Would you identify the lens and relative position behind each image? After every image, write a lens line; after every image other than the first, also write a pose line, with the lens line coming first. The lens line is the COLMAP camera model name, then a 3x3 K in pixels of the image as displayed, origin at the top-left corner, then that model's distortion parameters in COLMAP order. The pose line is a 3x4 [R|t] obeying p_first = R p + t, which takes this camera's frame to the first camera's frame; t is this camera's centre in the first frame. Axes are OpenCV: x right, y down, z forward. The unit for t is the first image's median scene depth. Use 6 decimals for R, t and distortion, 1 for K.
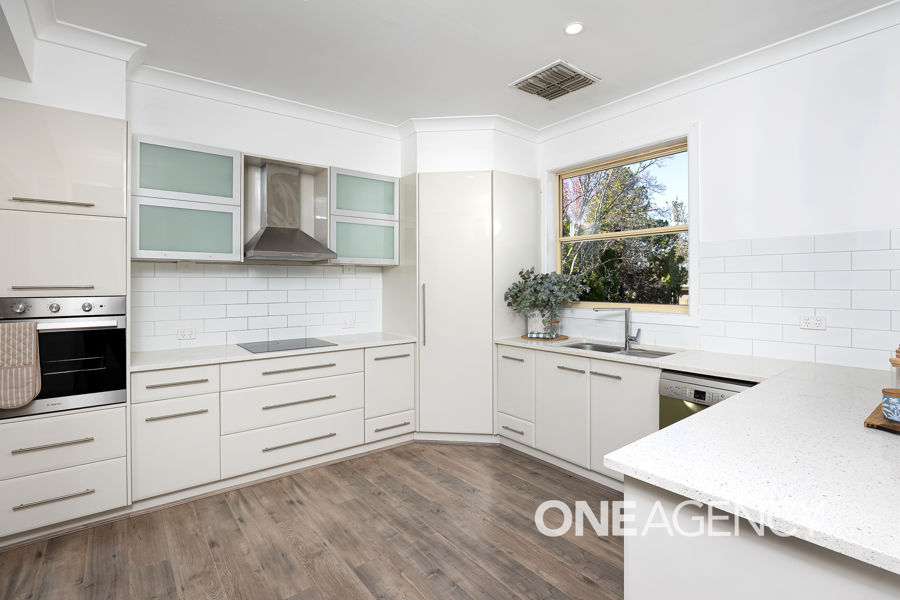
lens RADIAL K [[433.7, 0, 449.5], [0, 433.7, 280.0], [0, 0, 1]] dist [0.000222, 0.000007]
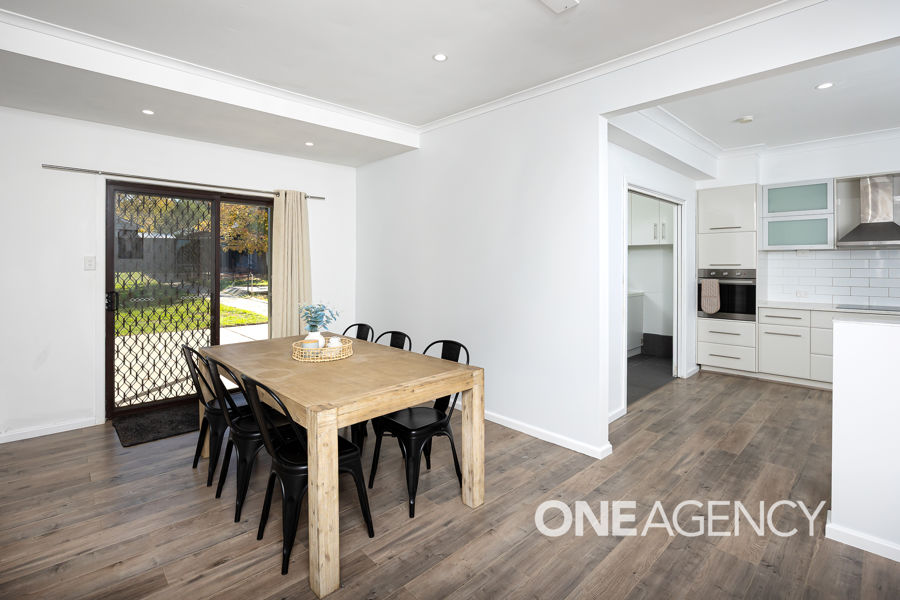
lens RADIAL K [[433.7, 0, 449.5], [0, 433.7, 280.0], [0, 0, 1]] dist [0.000222, 0.000007]
pose [[0.108669, 0.033283, -0.993521, 1.012431], [0.006577, 0.999393, 0.034199, 0.007827], [0.994056, -0.010251, 0.108384, -0.588817]]
